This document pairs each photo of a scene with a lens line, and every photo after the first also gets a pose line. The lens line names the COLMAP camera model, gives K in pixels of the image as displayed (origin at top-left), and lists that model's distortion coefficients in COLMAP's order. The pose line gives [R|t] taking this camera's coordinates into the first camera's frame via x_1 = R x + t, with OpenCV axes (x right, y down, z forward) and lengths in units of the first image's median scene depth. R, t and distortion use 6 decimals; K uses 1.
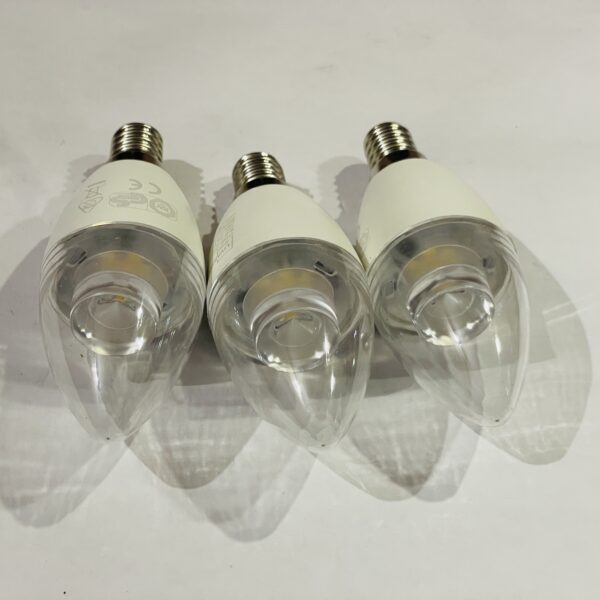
lens RADIAL K [[1238.1, 0, 300.0], [0, 1238.1, 300.0], [0, 0, 1]] dist [-0.053234, 0.870433]
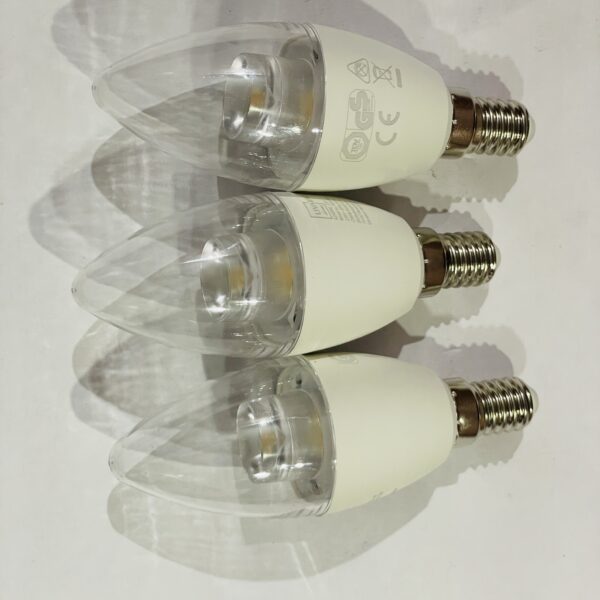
lens RADIAL K [[1238.1, 0, 300.0], [0, 1238.1, 300.0], [0, 0, 1]] dist [-0.053234, 0.870433]
pose [[-0.071101, 0.997060, -0.028571, 0.038730], [-0.885362, -0.049891, 0.462217, -0.486646], [0.459433, 0.058160, 0.886306, 0.137585]]
